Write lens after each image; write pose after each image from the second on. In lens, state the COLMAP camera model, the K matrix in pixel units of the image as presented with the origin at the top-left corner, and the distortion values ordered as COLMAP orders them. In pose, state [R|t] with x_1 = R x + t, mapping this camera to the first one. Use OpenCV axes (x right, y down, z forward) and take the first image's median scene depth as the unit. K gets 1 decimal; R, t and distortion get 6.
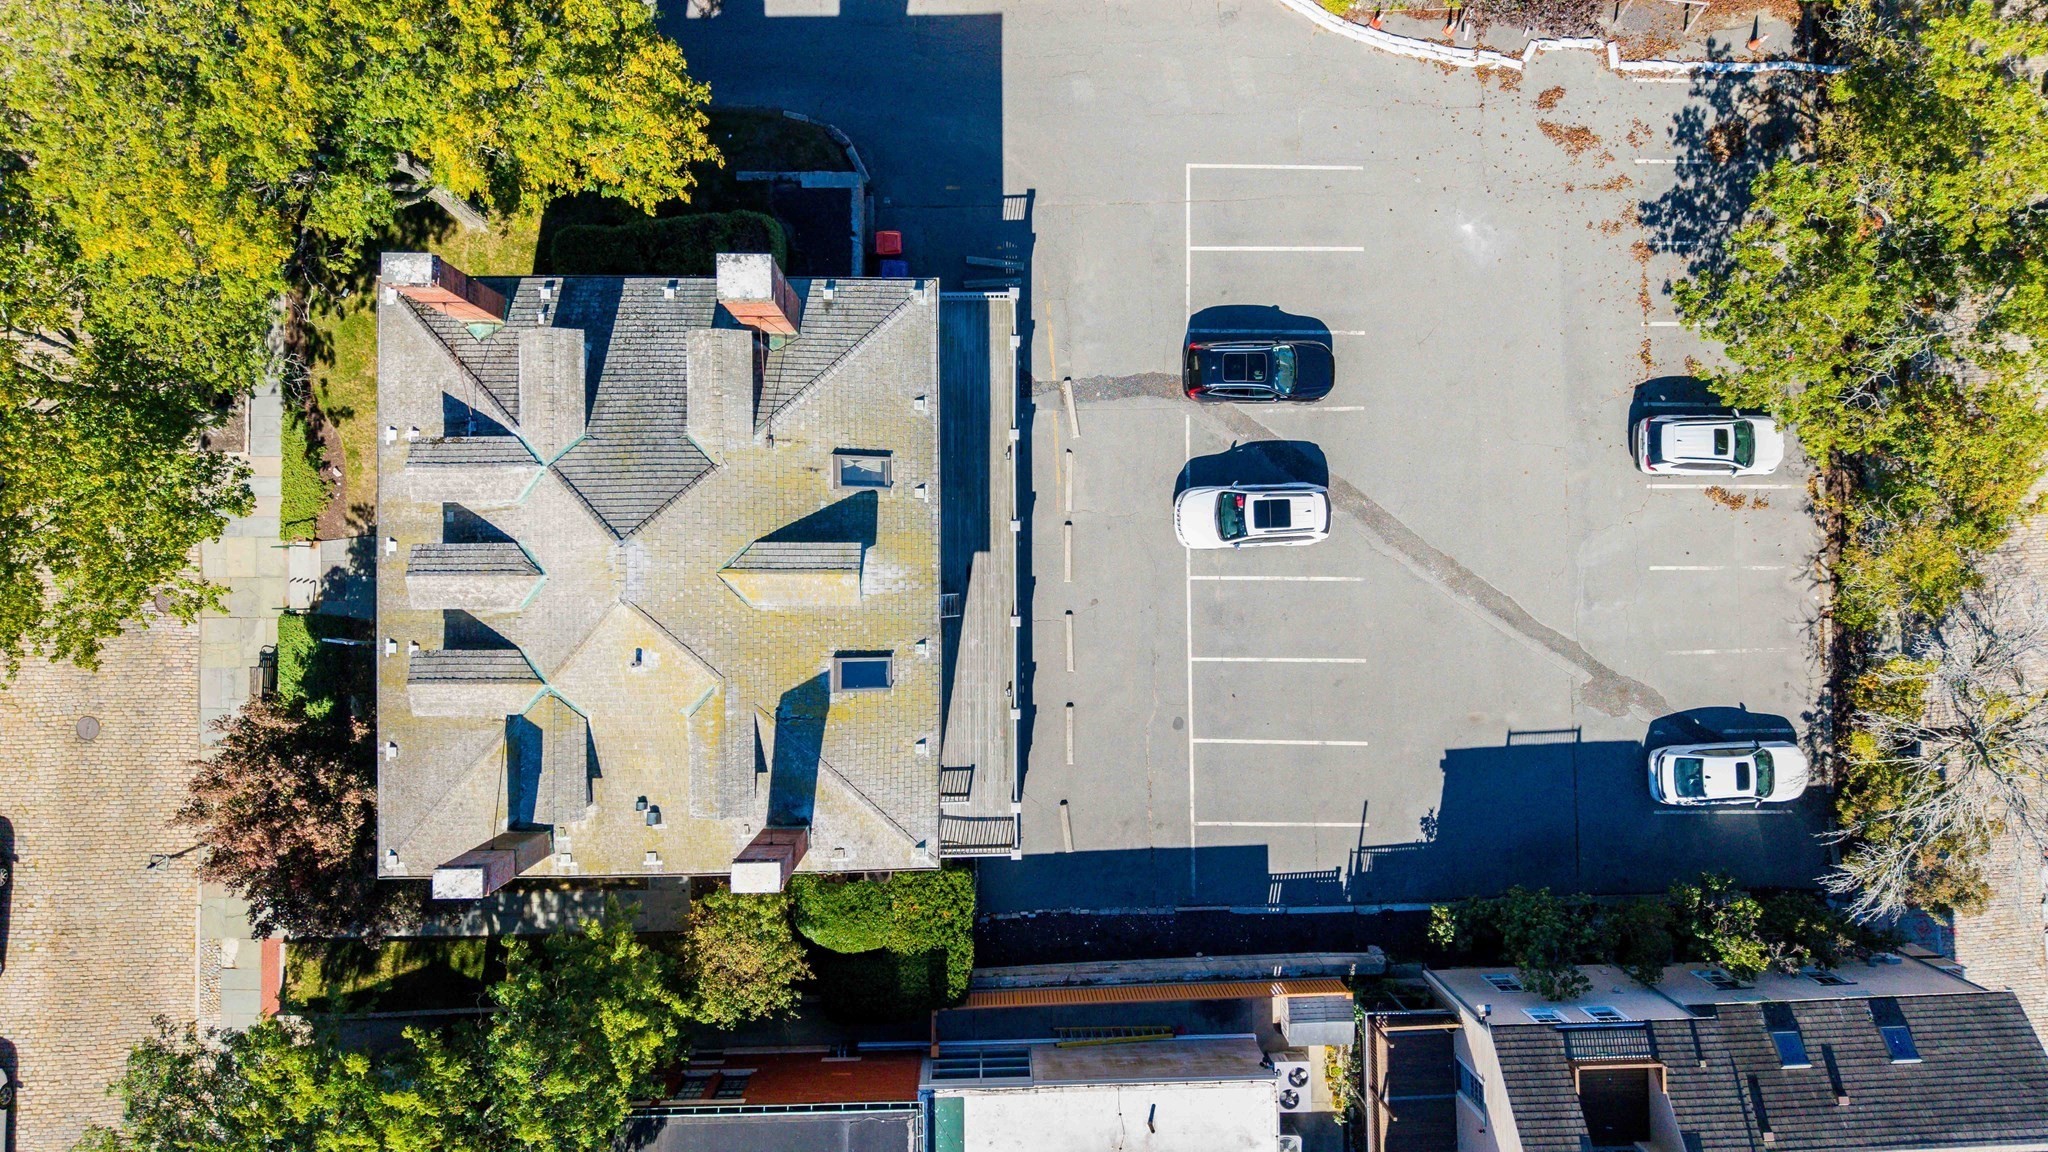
lens RADIAL K [[1373.6, 0, 1021.5], [0, 1373.6, 571.9], [0, 0, 1]] dist [0.034245, -0.039517]
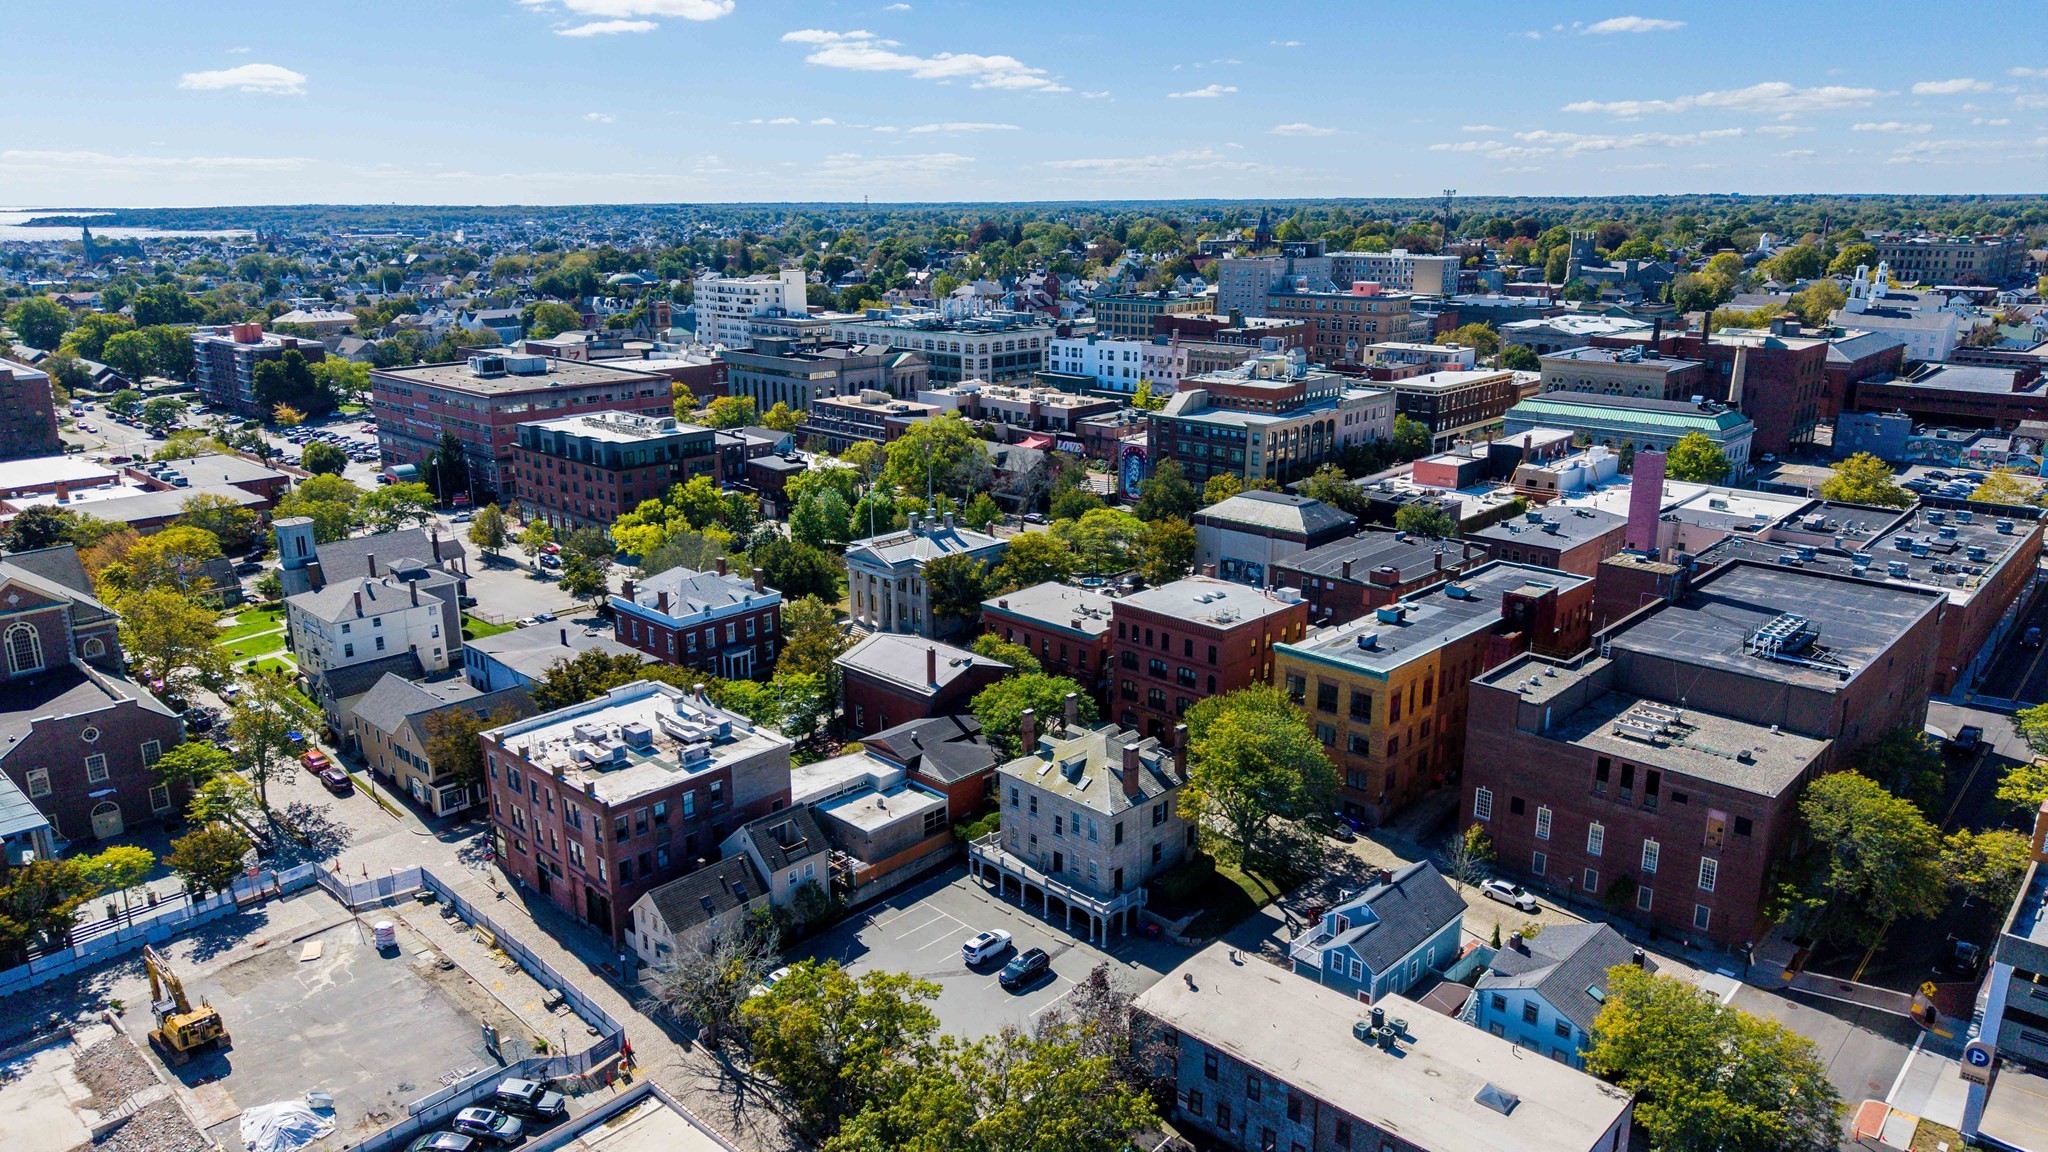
lens RADIAL K [[1373.6, 0, 1027.2], [0, 1373.6, 561.3], [0, 0, 1]] dist [0.034245, -0.039517]
pose [[-0.702443, 0.158565, -0.693852, 1.796373], [-0.711667, -0.170406, 0.681536, -1.738570], [-0.010169, 0.972532, 0.232546, -0.331422]]
